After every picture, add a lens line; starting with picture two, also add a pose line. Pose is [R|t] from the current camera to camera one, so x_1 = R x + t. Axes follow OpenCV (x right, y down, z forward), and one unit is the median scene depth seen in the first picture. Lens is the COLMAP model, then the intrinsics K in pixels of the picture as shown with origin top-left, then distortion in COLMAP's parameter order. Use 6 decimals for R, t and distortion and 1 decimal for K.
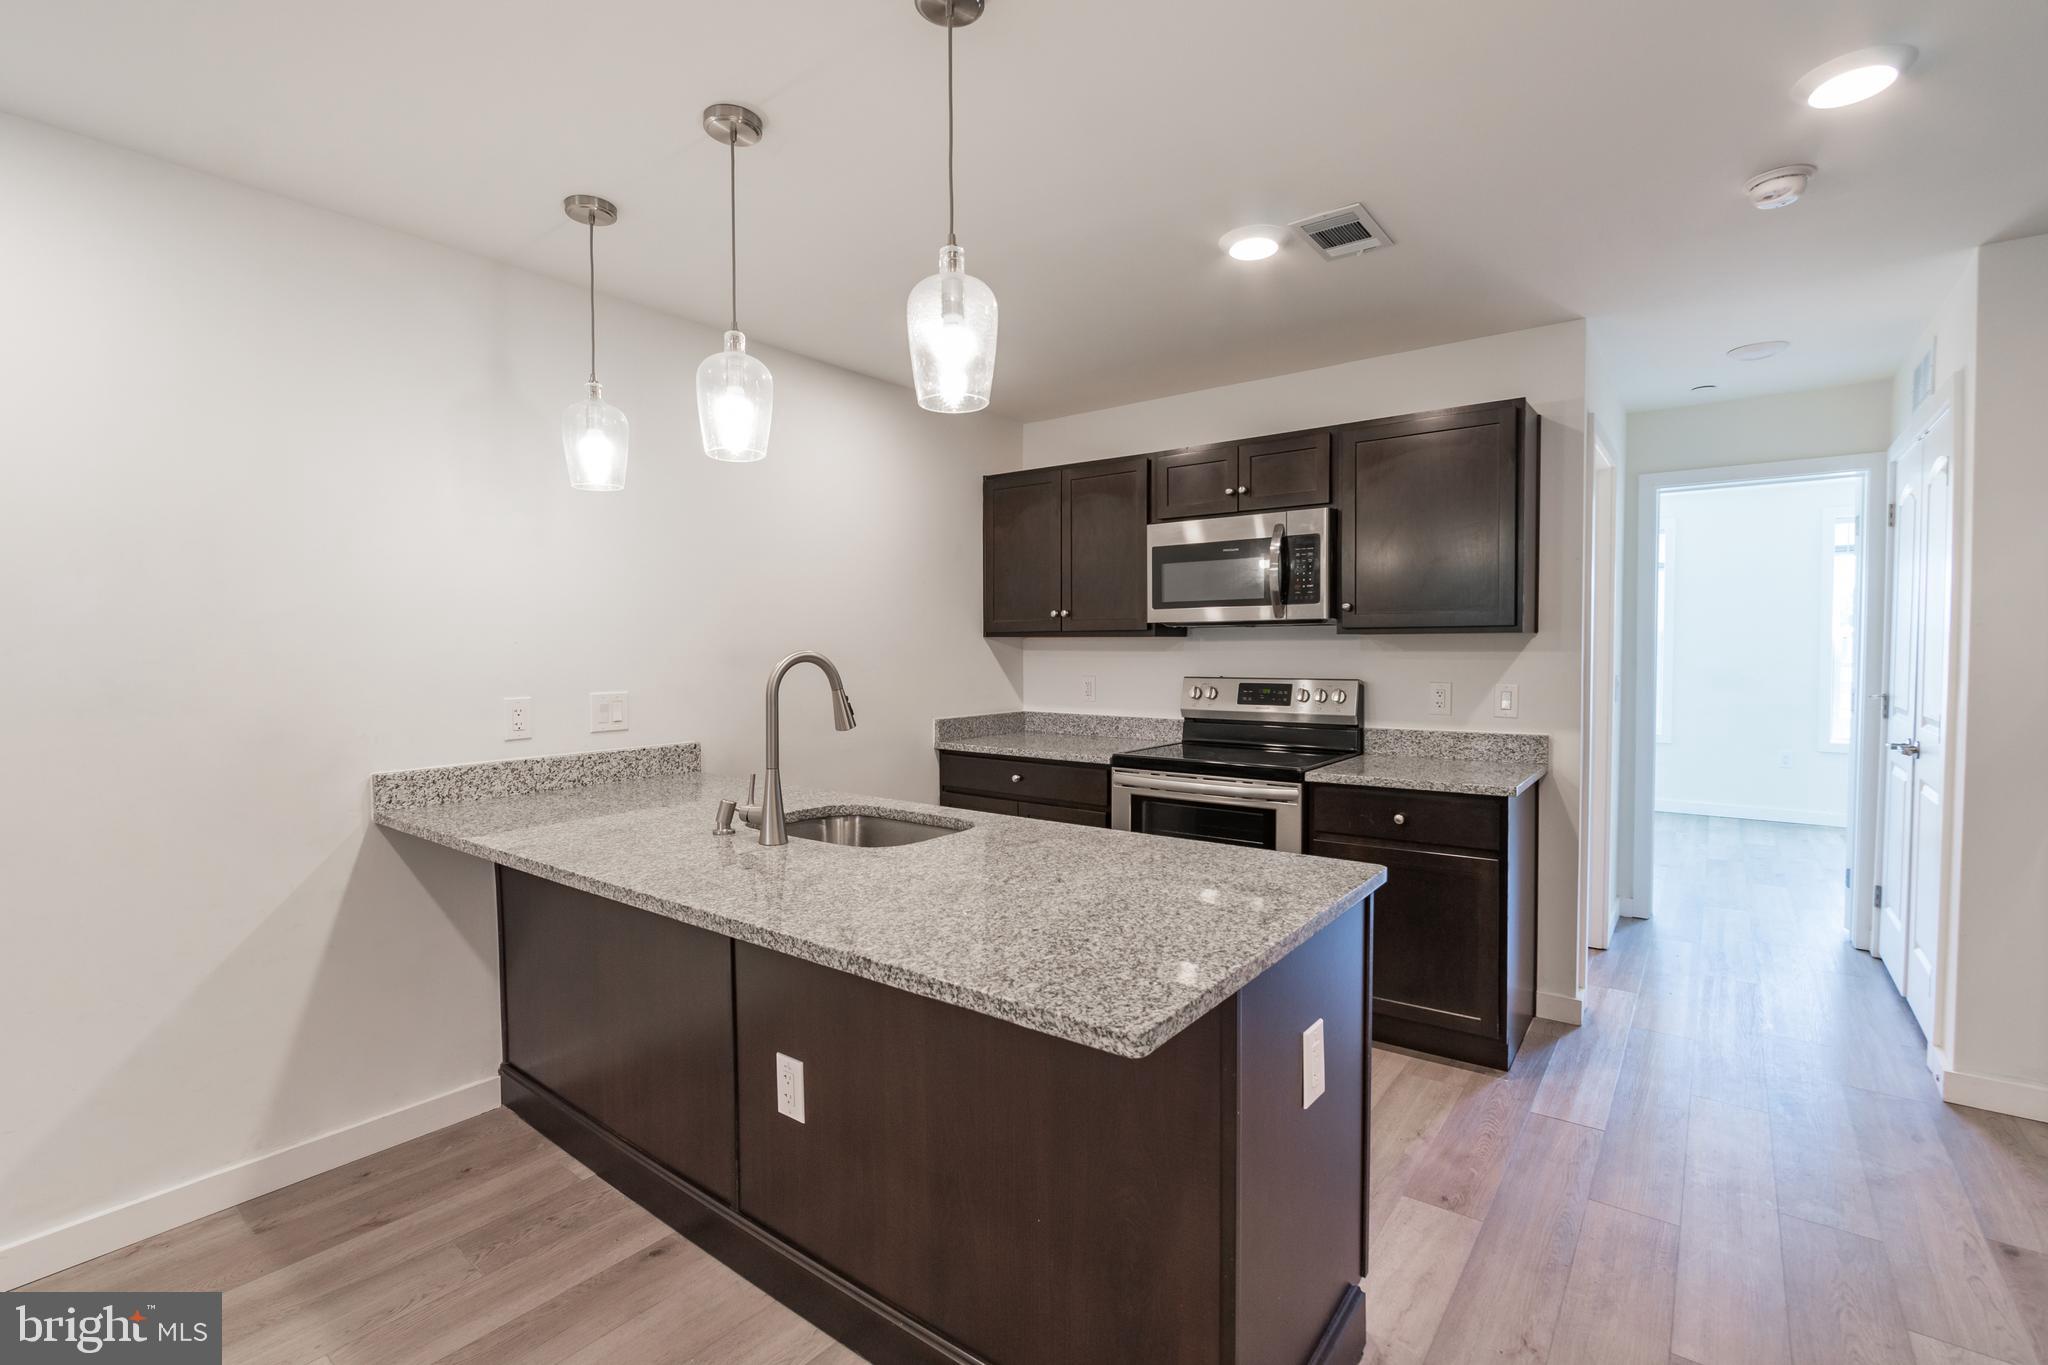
lens RADIAL K [[921.2, 0, 1023.4], [0, 921.2, 674.8], [0, 0, 1]] dist [-0.014157, 0.000437]
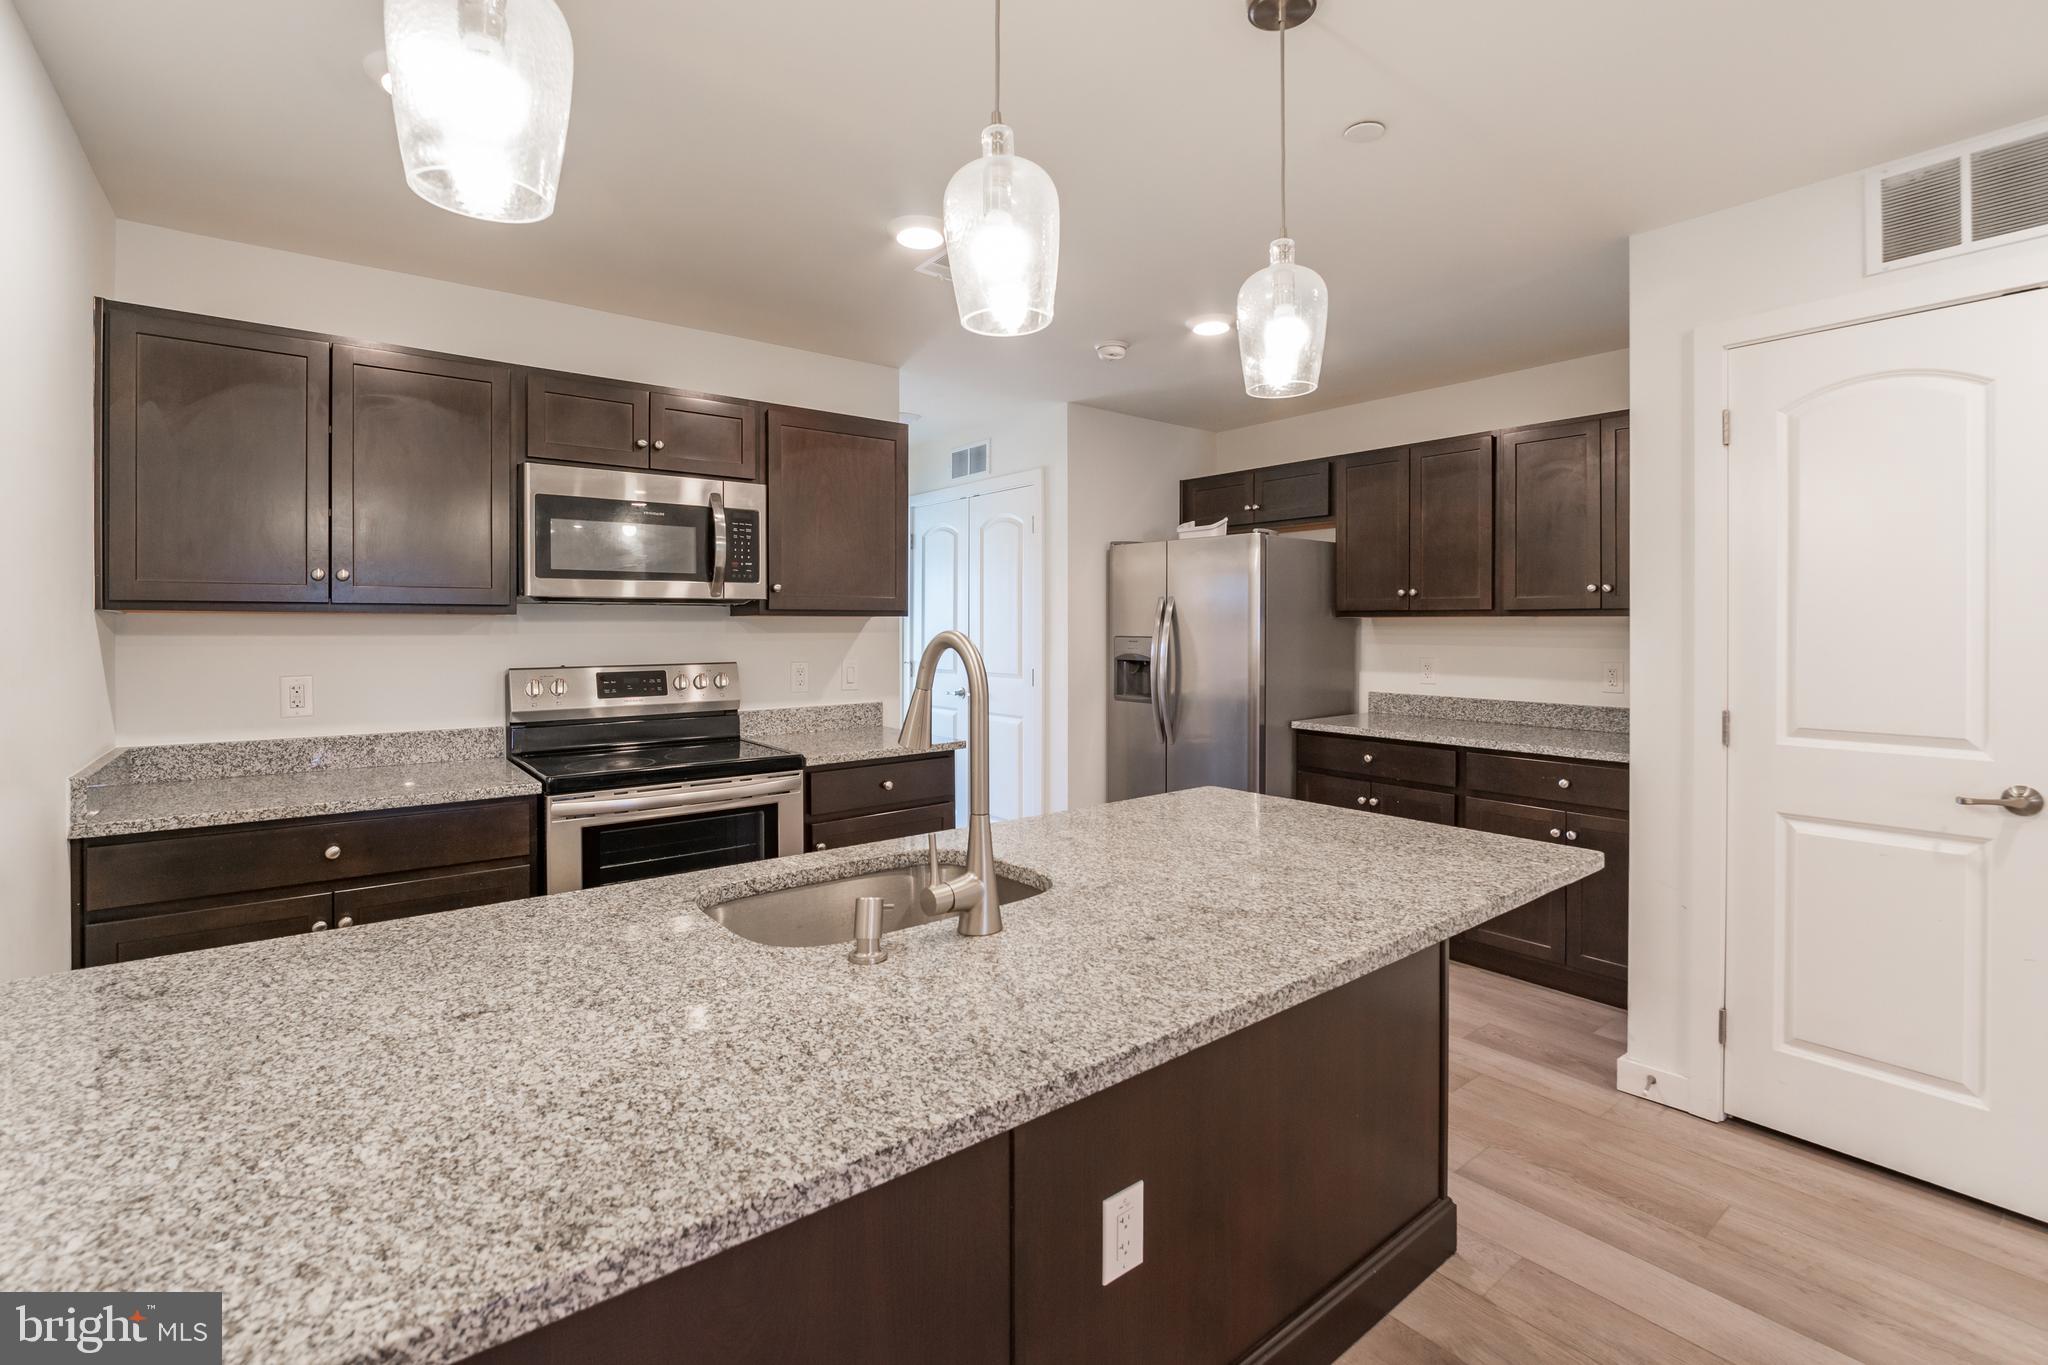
lens RADIAL K [[921.2, 0, 1051.9], [0, 921.2, 621.3], [0, 0, 1]] dist [-0.014157, 0.000437]
pose [[0.236099, 0.008282, 0.971694, -0.529382], [0.030238, 0.999417, -0.015865, -0.013124], [-0.971258, 0.033128, 0.235711, 0.470886]]
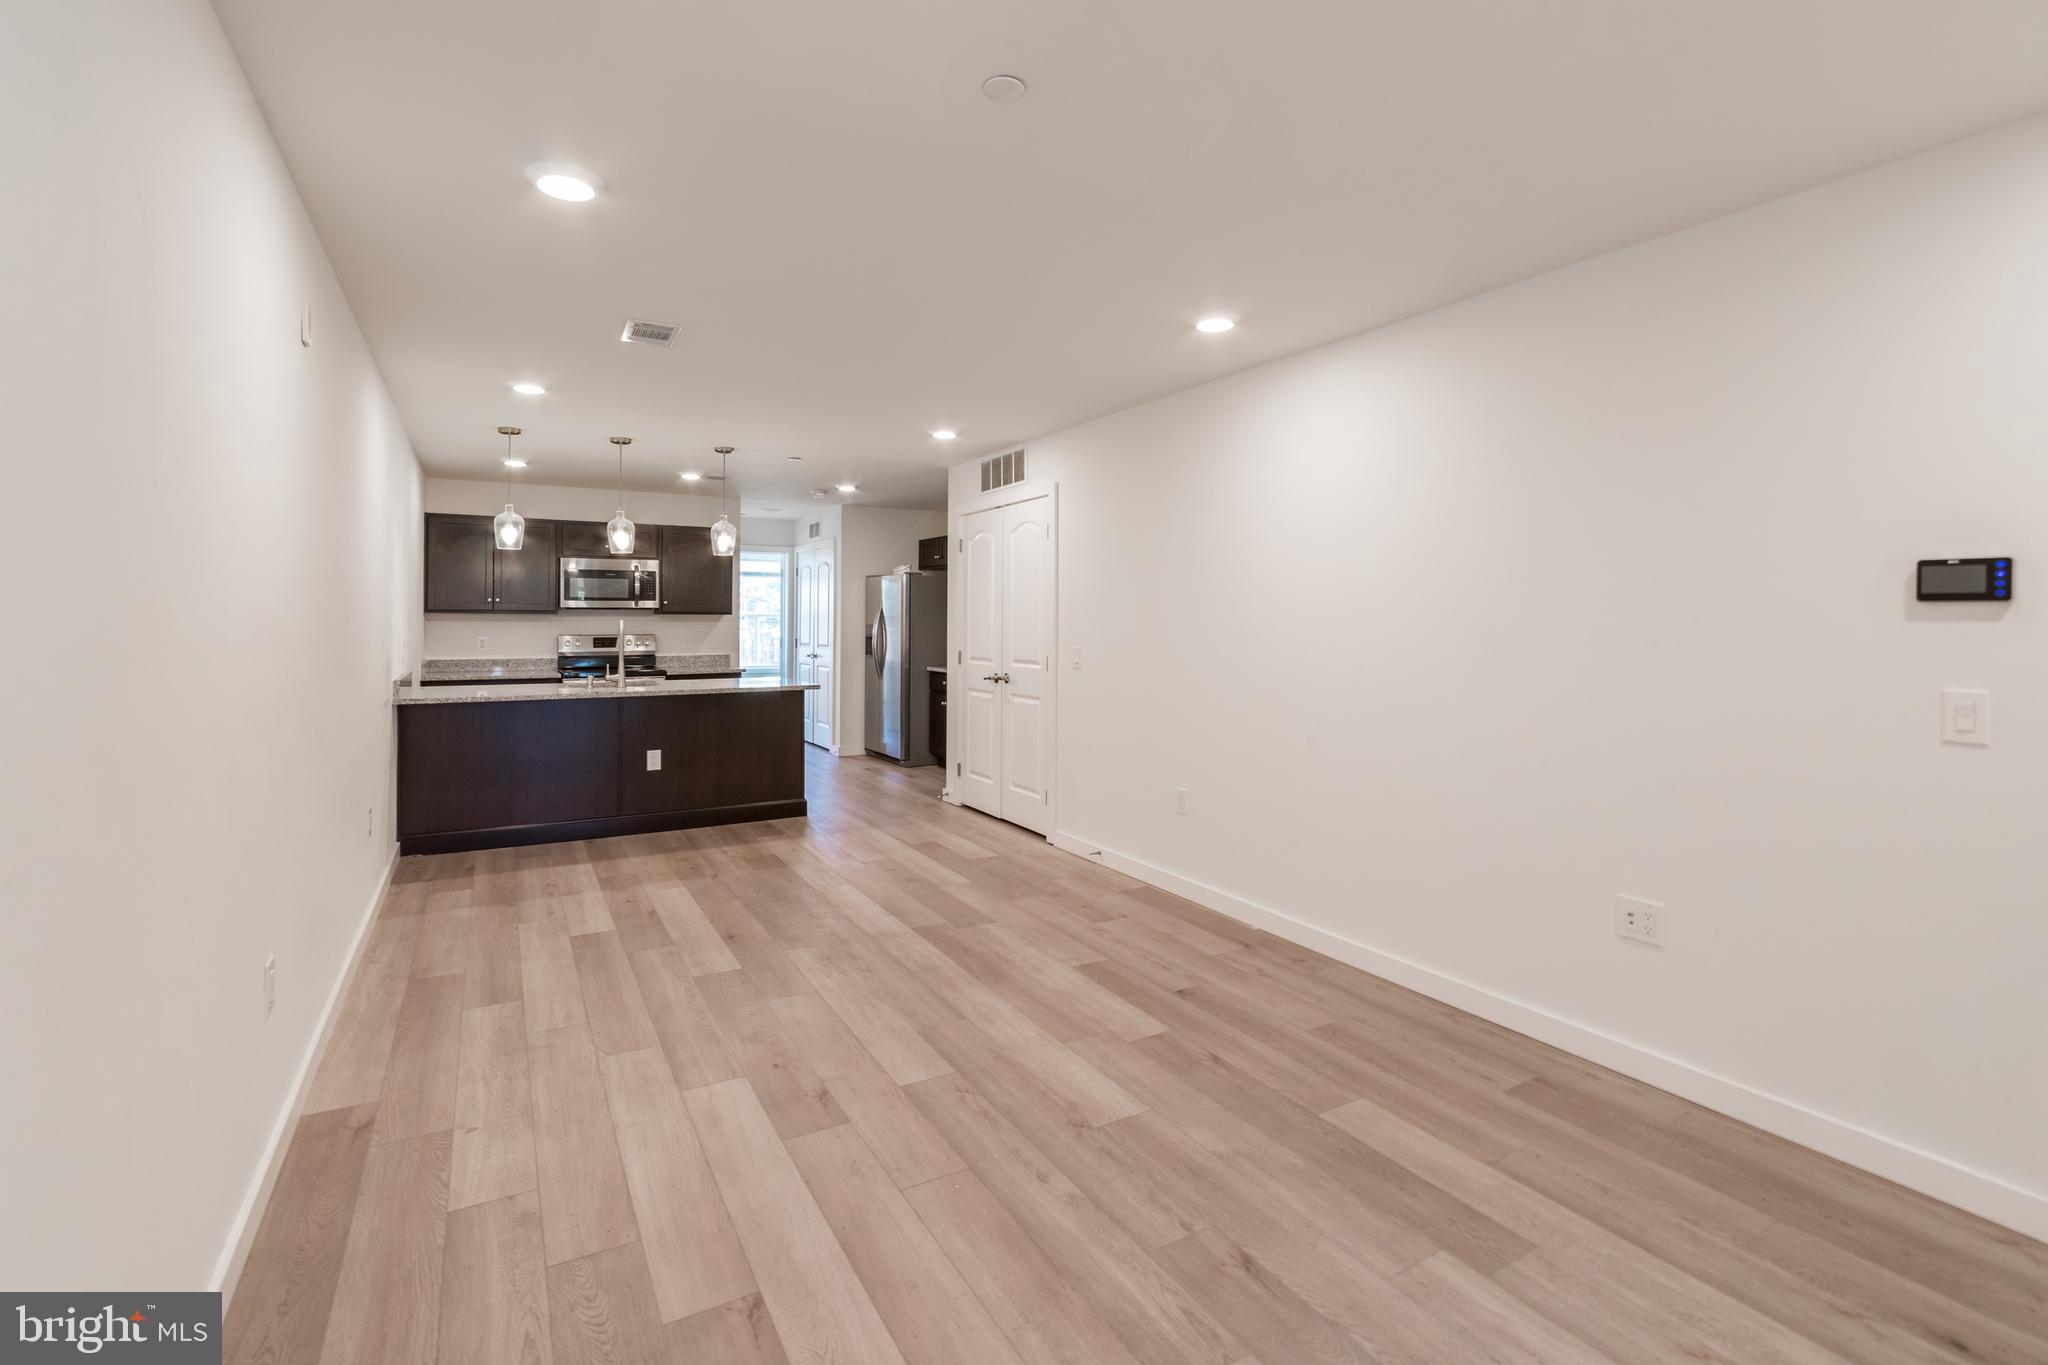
lens RADIAL K [[921.2, 0, 1038.4], [0, 921.2, 600.8], [0, 0, 1]] dist [-0.014157, 0.000437]
pose [[0.376470, 0.024887, 0.926094, -1.441520], [0.025619, 0.998977, -0.037260, 0.032626], [-0.926075, 0.037753, 0.375447, -0.755732]]
